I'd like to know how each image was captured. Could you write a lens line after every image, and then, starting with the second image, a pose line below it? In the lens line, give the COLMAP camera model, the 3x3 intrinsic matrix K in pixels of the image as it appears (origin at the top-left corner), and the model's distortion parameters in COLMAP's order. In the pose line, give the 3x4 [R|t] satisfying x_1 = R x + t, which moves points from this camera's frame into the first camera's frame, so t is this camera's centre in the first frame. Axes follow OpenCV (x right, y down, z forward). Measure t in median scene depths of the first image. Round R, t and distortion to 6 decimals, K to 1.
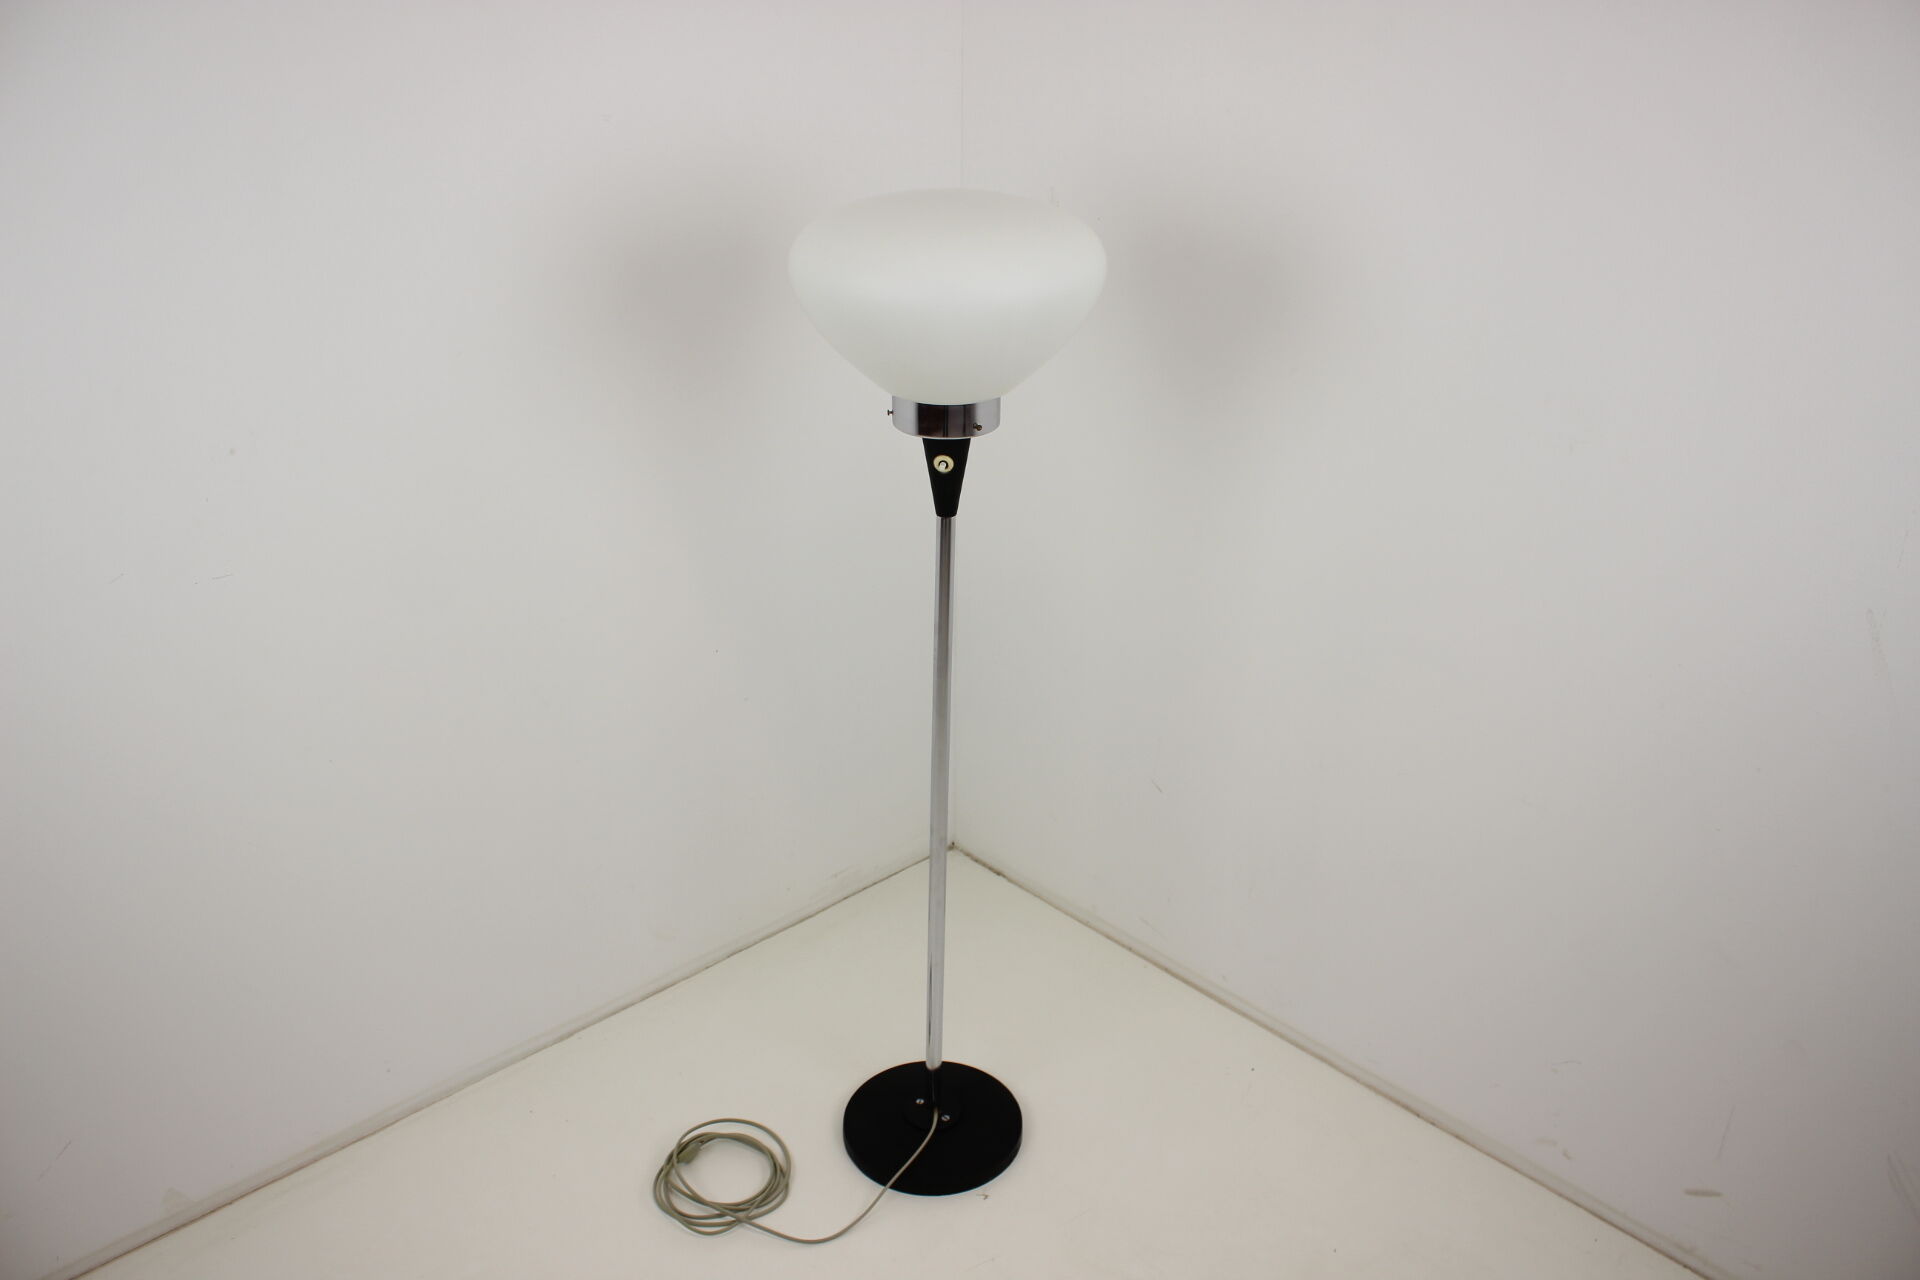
lens RADIAL K [[1684.7, 0, 961.6], [0, 1684.7, 636.7], [0, 0, 1]] dist [-0.056371, 0.045859]
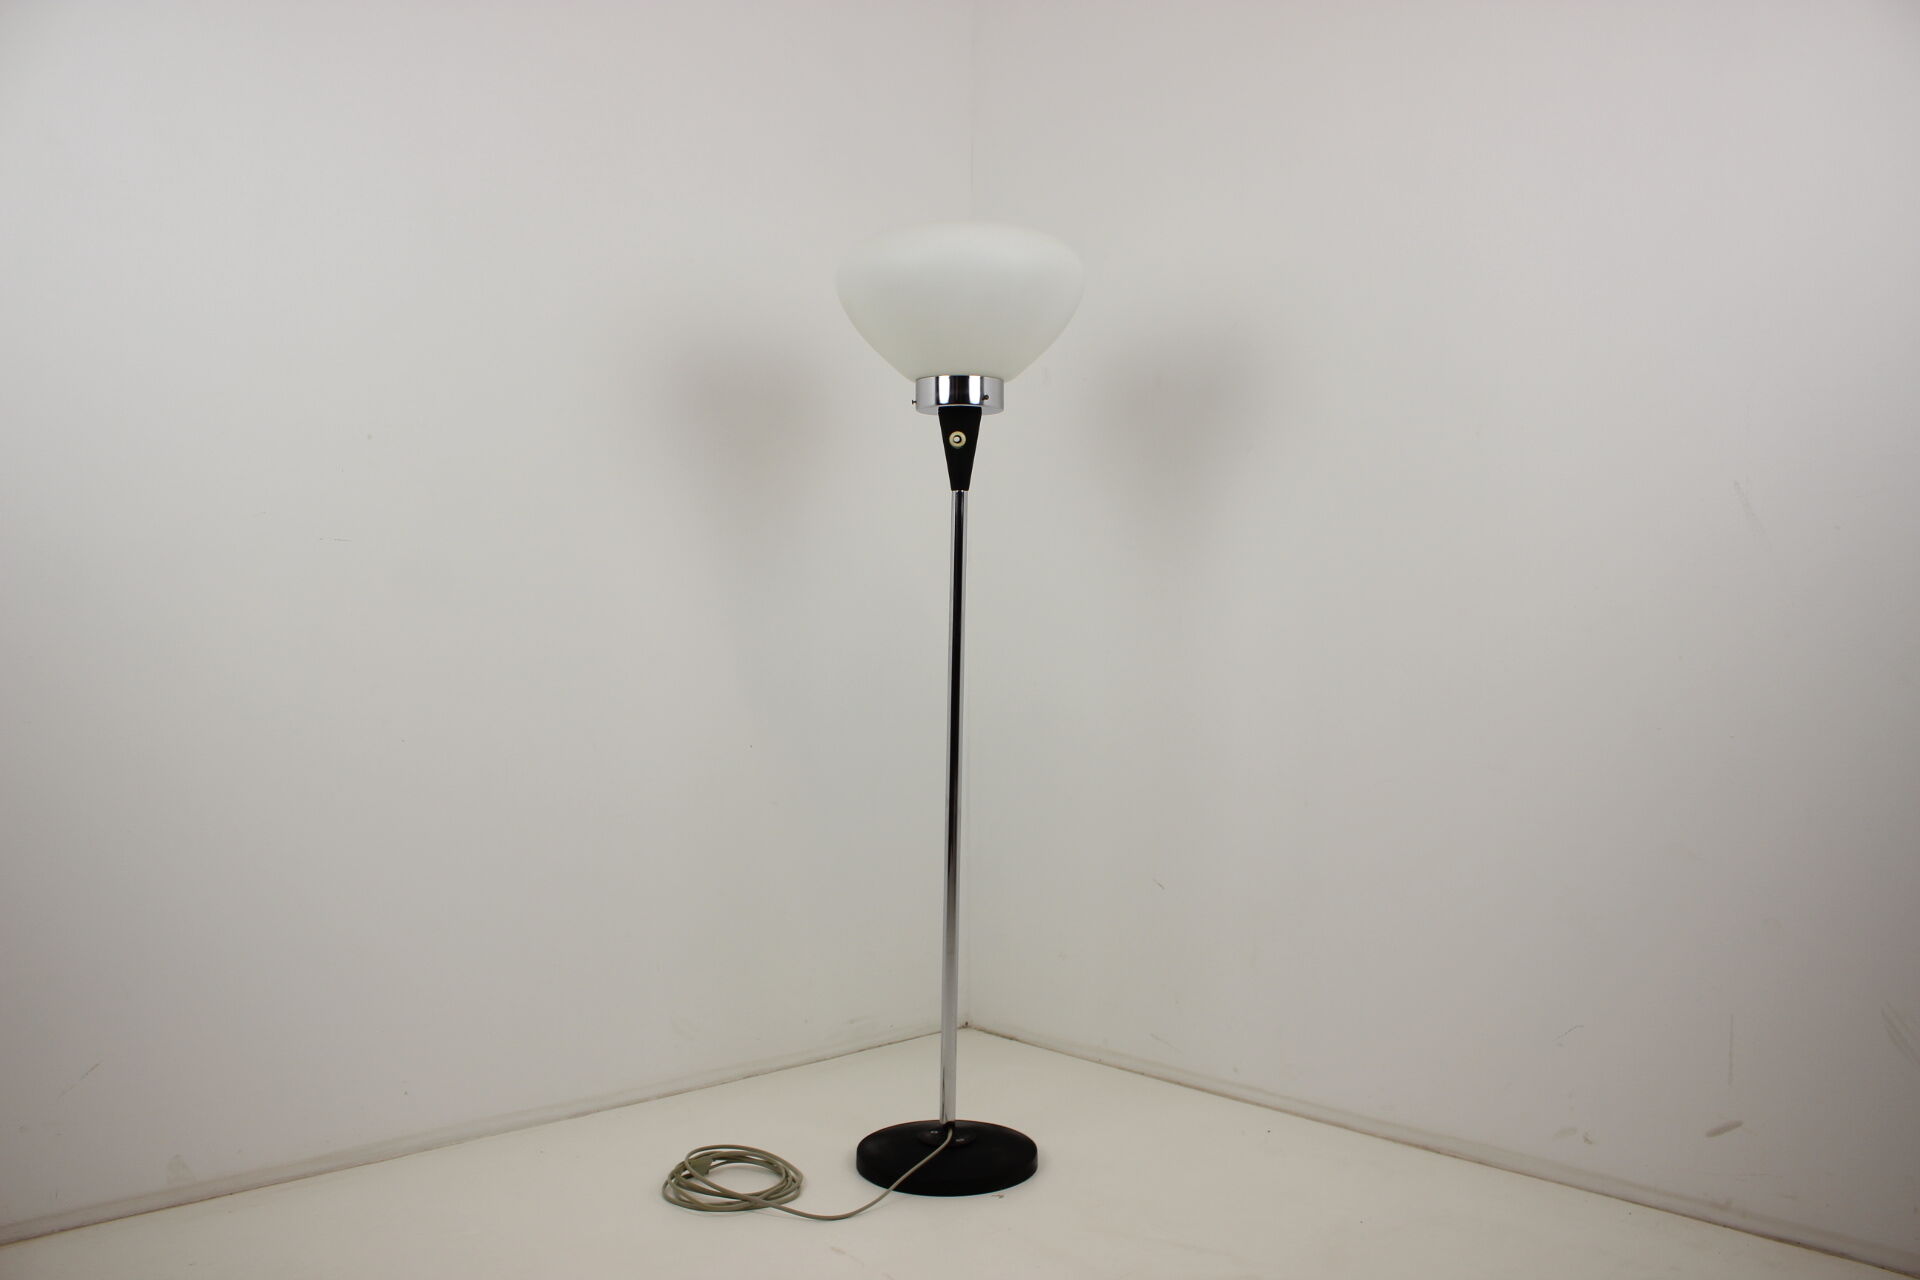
lens RADIAL K [[1684.7, 0, 955.9], [0, 1684.7, 641.9], [0, 0, 1]] dist [-0.056371, 0.045859]
pose [[0.999958, -0.005778, -0.007048, -0.003470], [0.002168, 0.901970, -0.431793, 0.451874], [0.008852, 0.431759, 0.901945, -0.022147]]
